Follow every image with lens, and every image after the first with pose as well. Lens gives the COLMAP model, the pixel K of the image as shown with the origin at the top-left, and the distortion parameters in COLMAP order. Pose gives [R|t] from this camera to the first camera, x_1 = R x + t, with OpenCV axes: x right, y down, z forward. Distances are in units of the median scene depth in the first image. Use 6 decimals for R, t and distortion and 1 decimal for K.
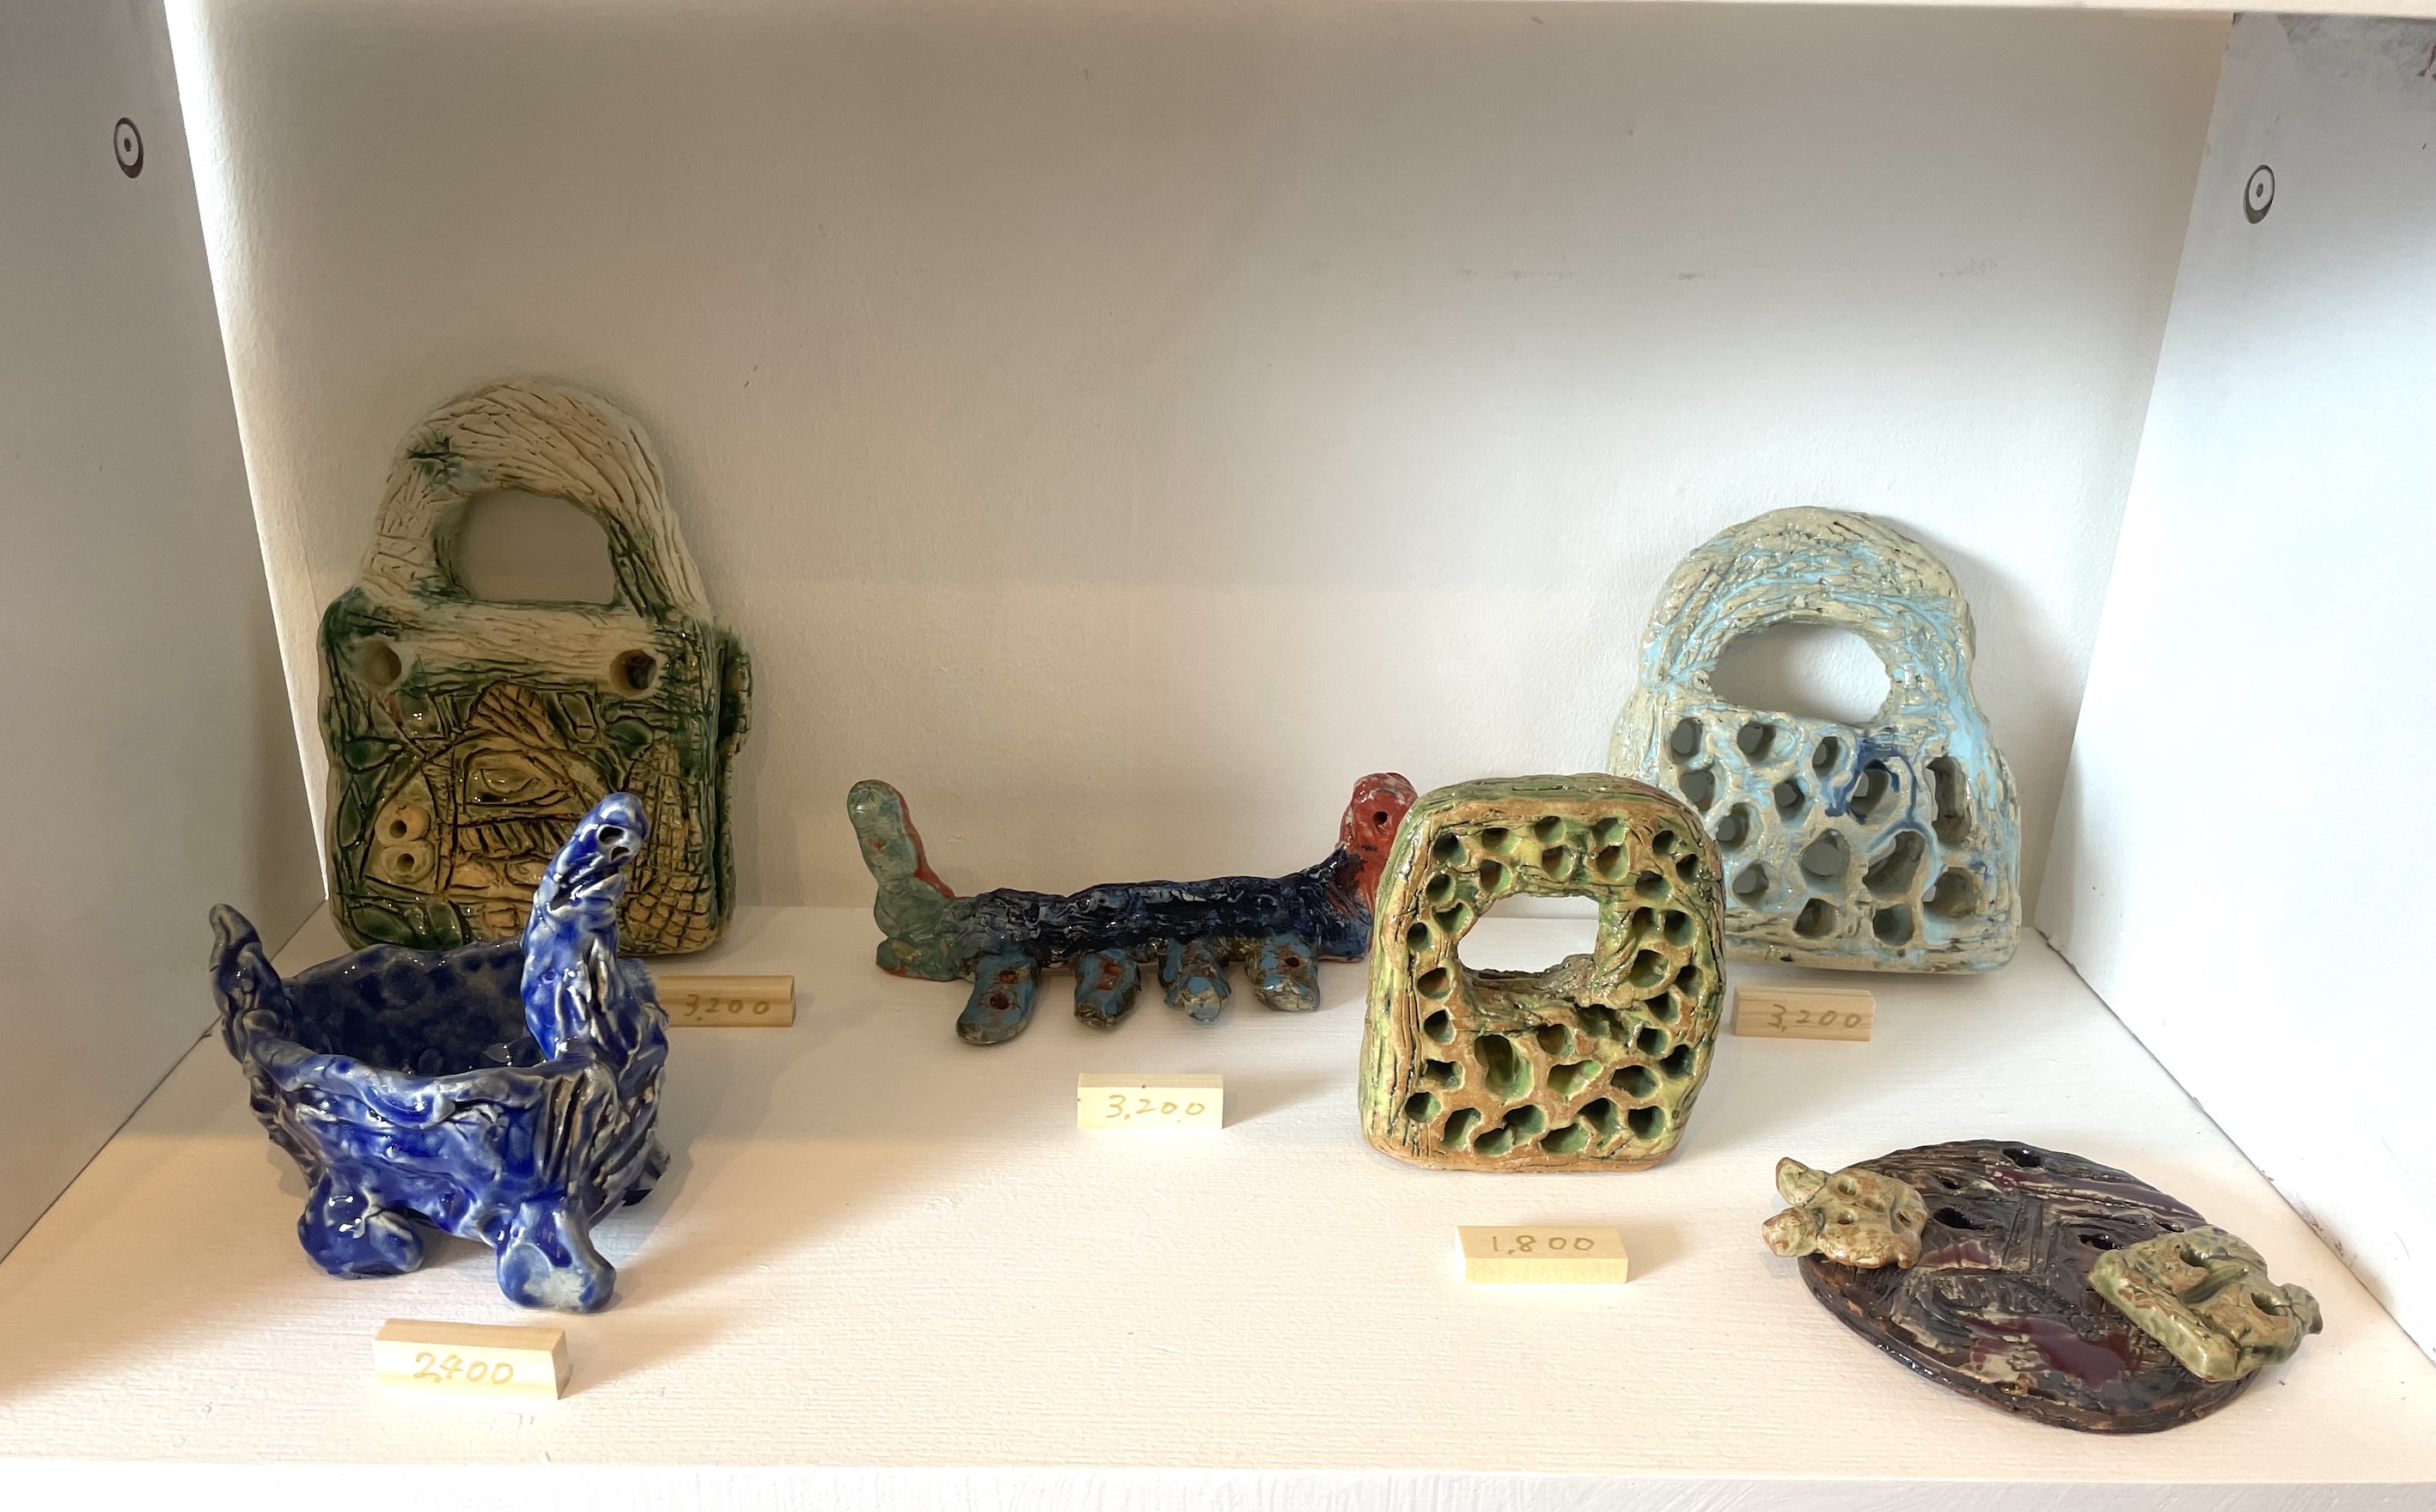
lens RADIAL K [[1992.7, 0, 1211.2], [0, 1992.7, 751.5], [0, 0, 1]] dist [-0.006026, -0.000995]
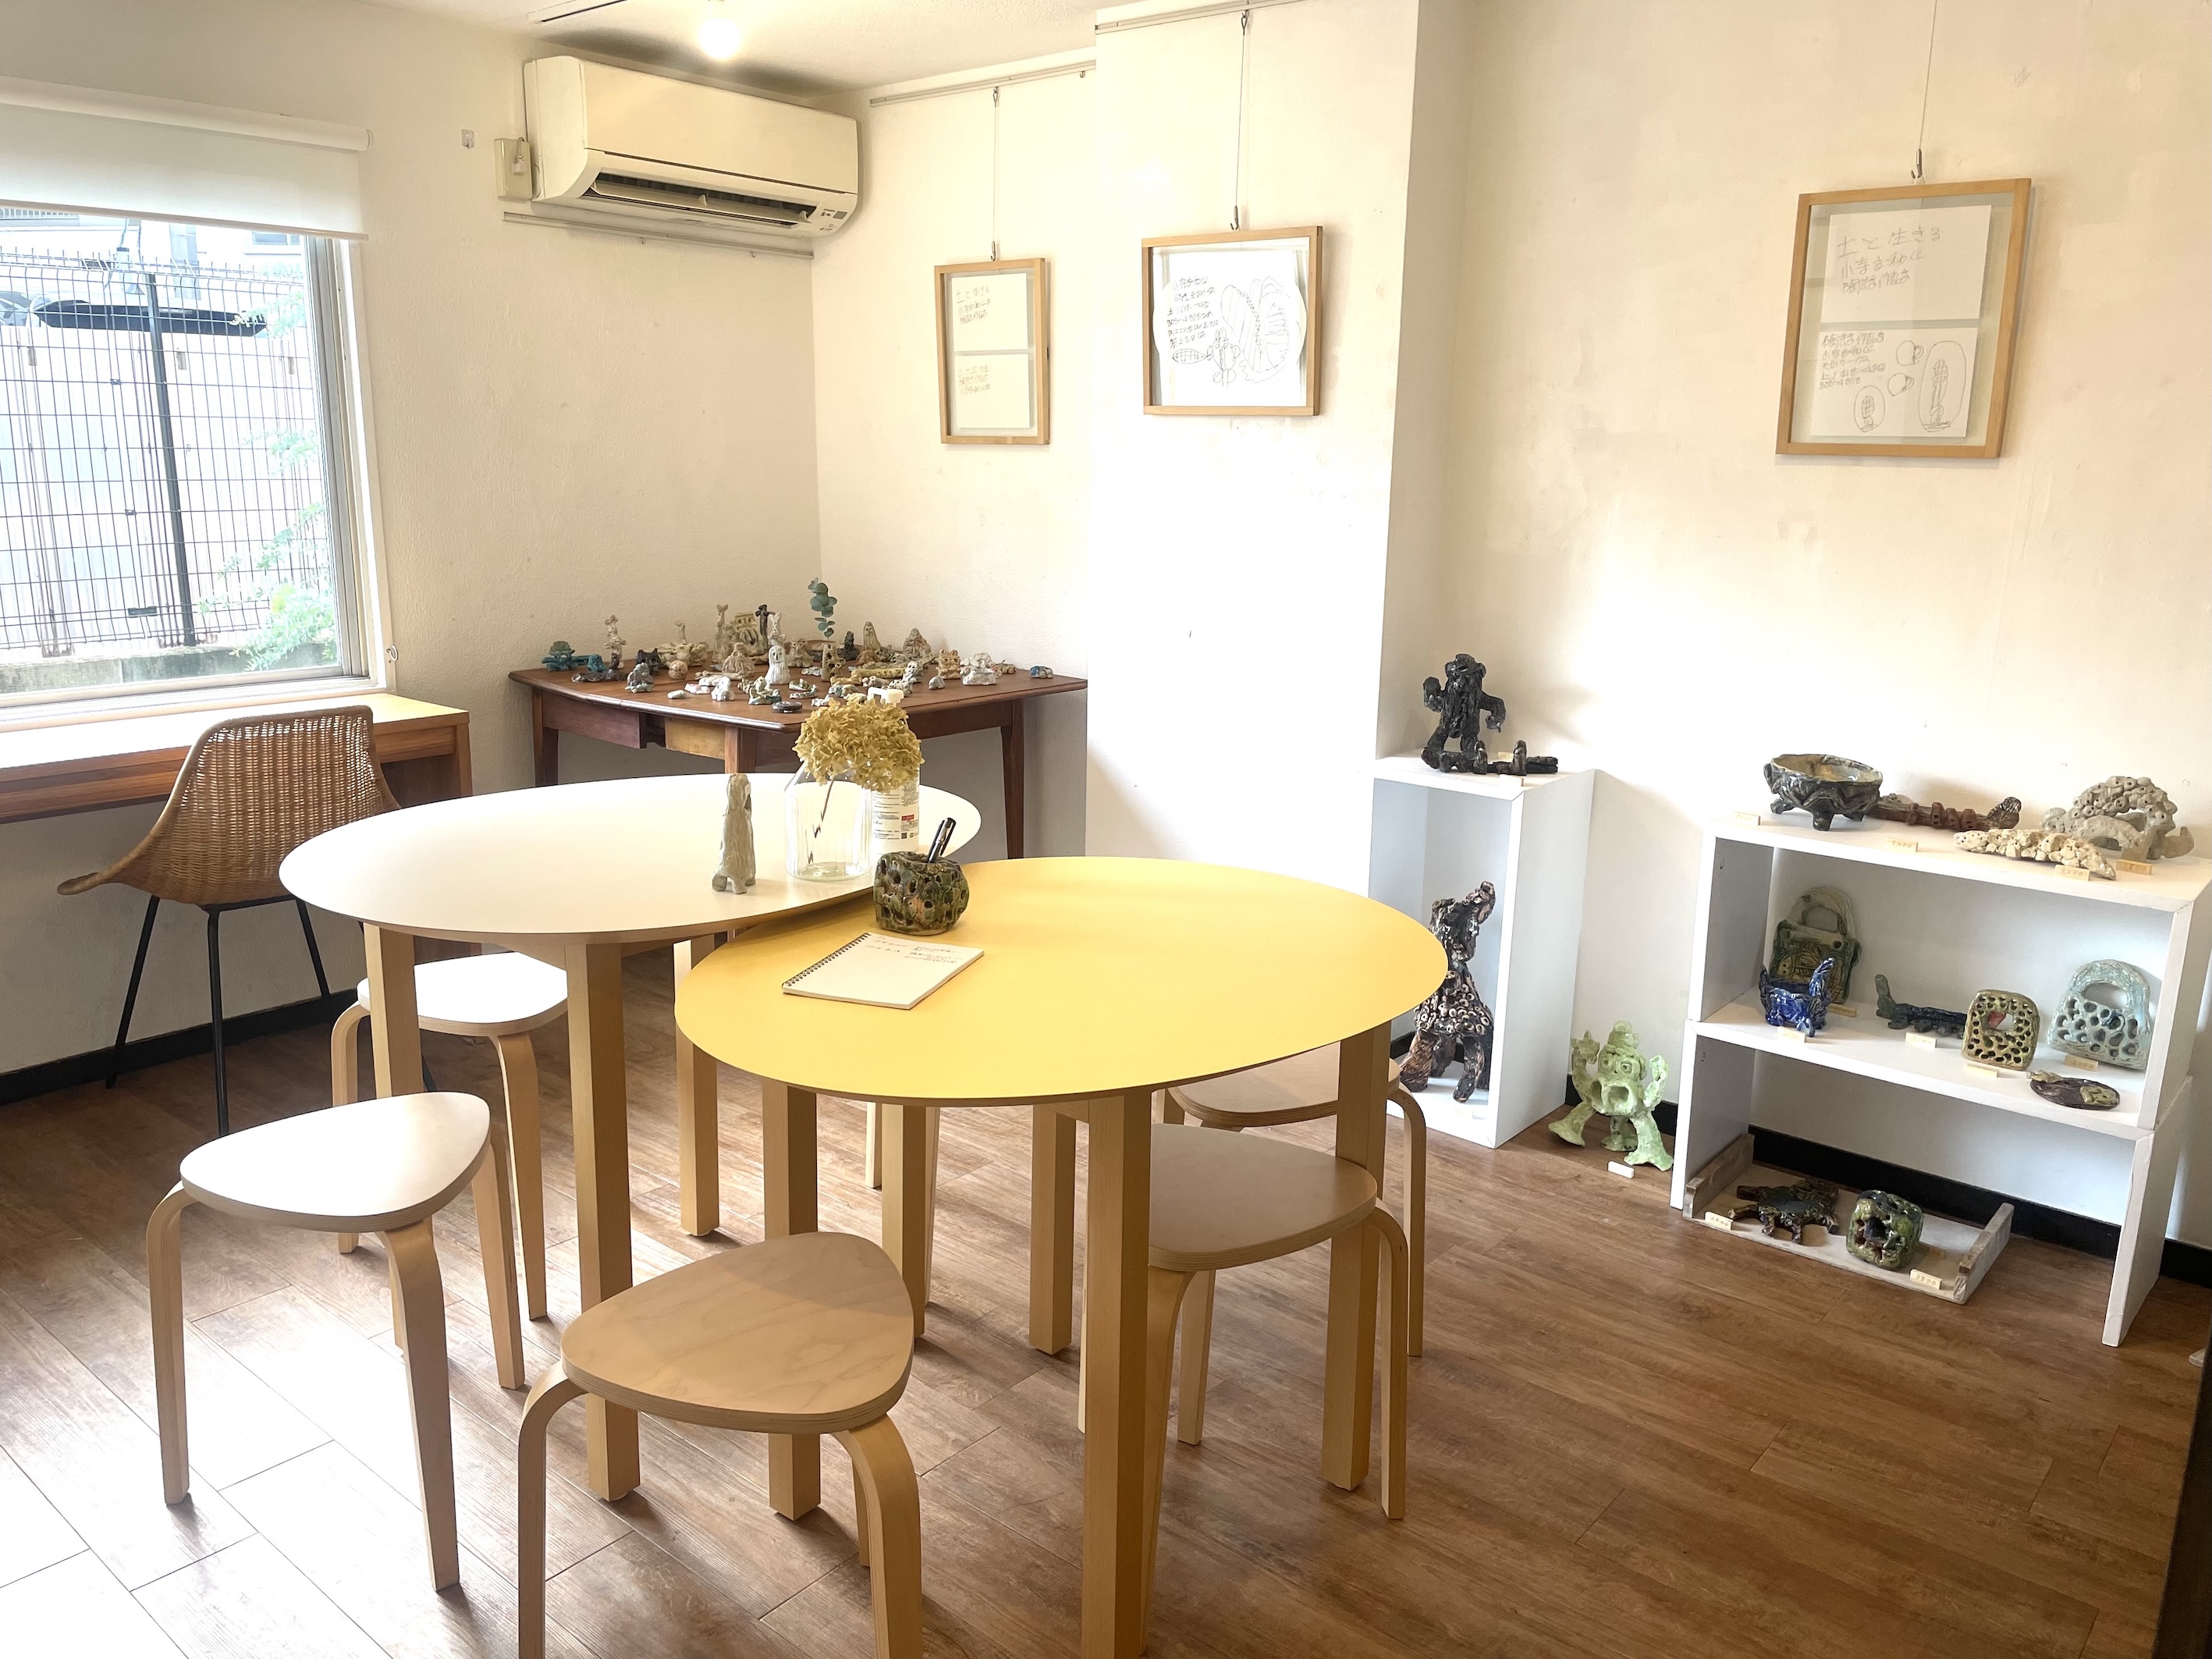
lens RADIAL K [[1677.5, 0, 1103.0], [0, 1677.5, 820.1], [0, 0, 1]] dist [0.010215, 0.001202]
pose [[0.758061, 0.141266, -0.636701, 0.990755], [-0.236923, 0.969212, -0.067041, 0.386823], [0.607628, 0.201671, 0.768191, -3.550237]]
